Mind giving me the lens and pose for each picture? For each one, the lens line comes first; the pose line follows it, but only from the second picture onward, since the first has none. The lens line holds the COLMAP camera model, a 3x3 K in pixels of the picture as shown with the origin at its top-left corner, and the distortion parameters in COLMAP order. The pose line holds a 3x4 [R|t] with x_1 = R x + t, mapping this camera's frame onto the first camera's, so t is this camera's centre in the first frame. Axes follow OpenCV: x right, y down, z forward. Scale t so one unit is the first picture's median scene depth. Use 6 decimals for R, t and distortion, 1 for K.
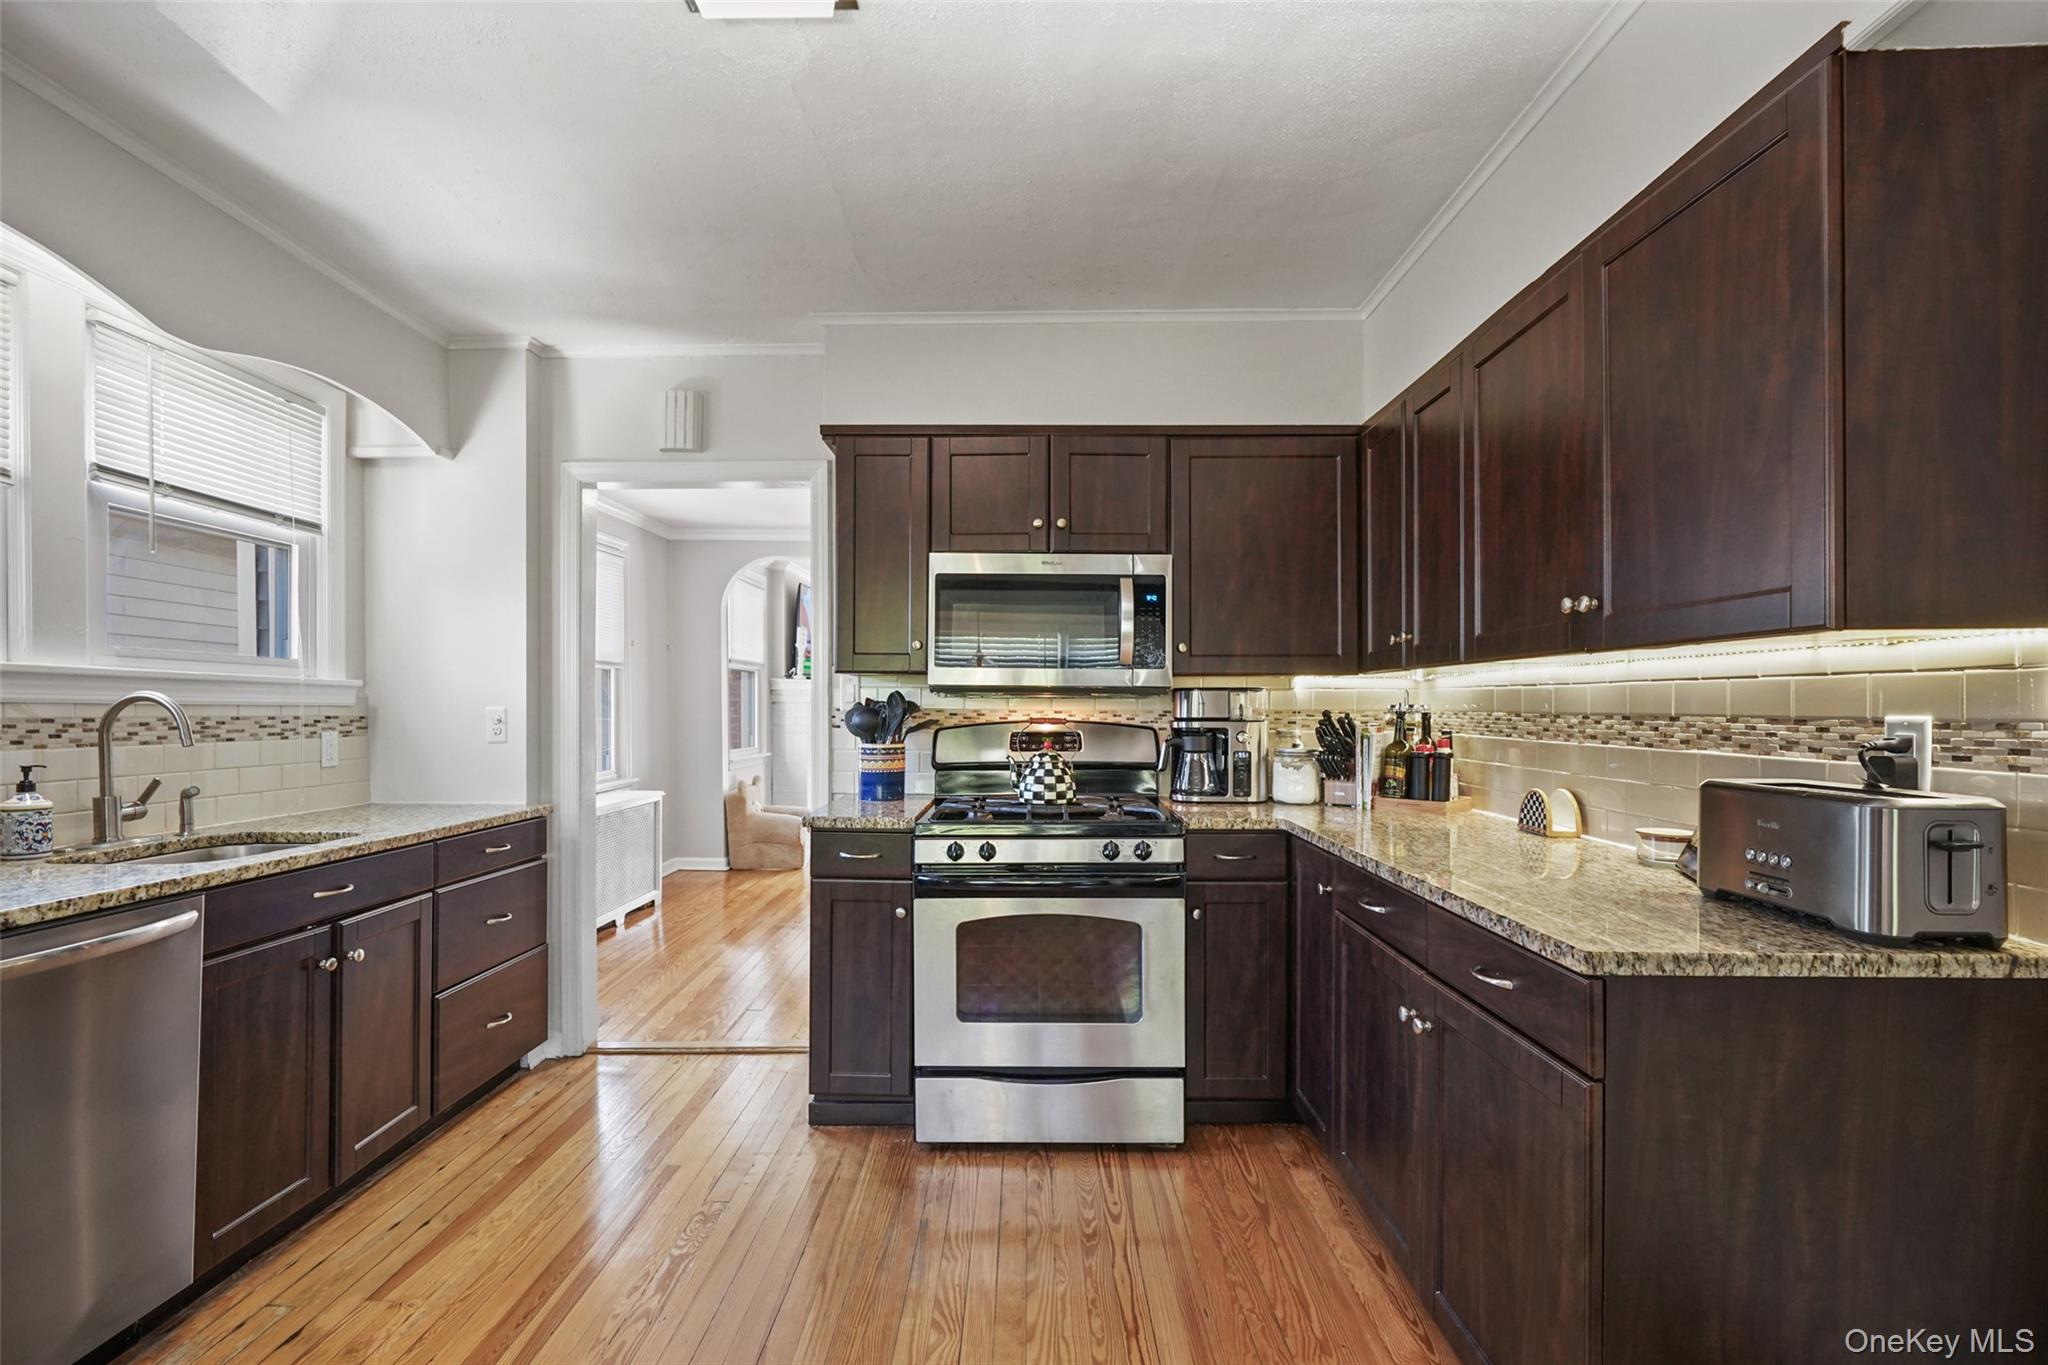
lens RADIAL K [[942.5, 0, 1024.6], [0, 942.5, 690.6], [0, 0, 1]] dist [-0.000509, -0.000979]
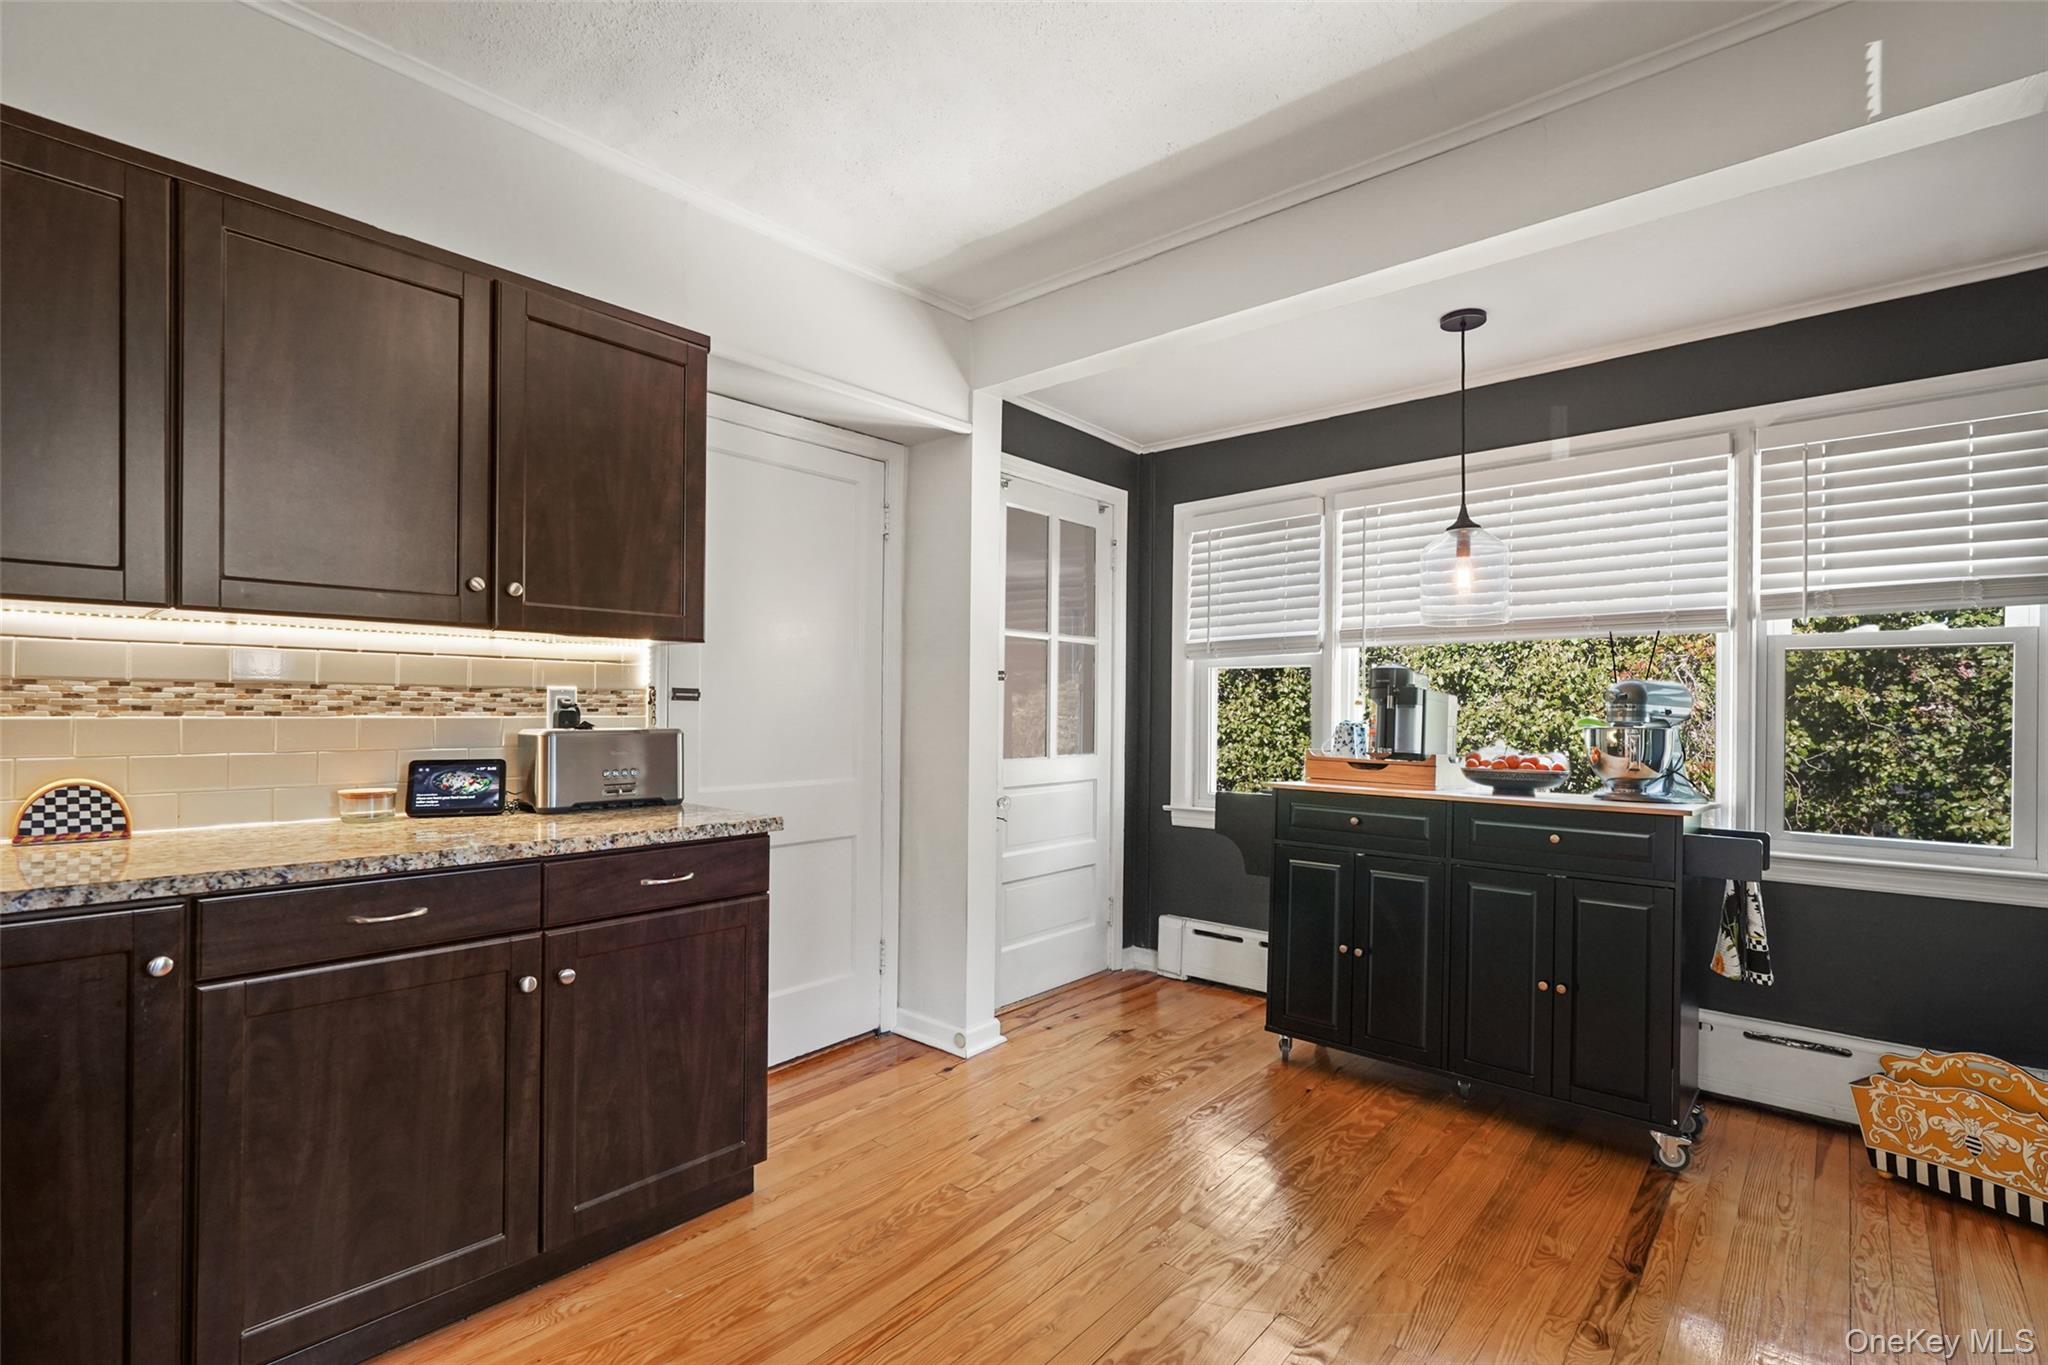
lens RADIAL K [[942.5, 0, 1023.1], [0, 942.5, 697.1], [0, 0, 1]] dist [-0.000509, -0.000979]
pose [[-0.757819, -0.002900, 0.652459, -0.561929], [-0.021223, 0.999571, -0.020207, 0.044267], [-0.652120, -0.029160, -0.757555, 1.236328]]
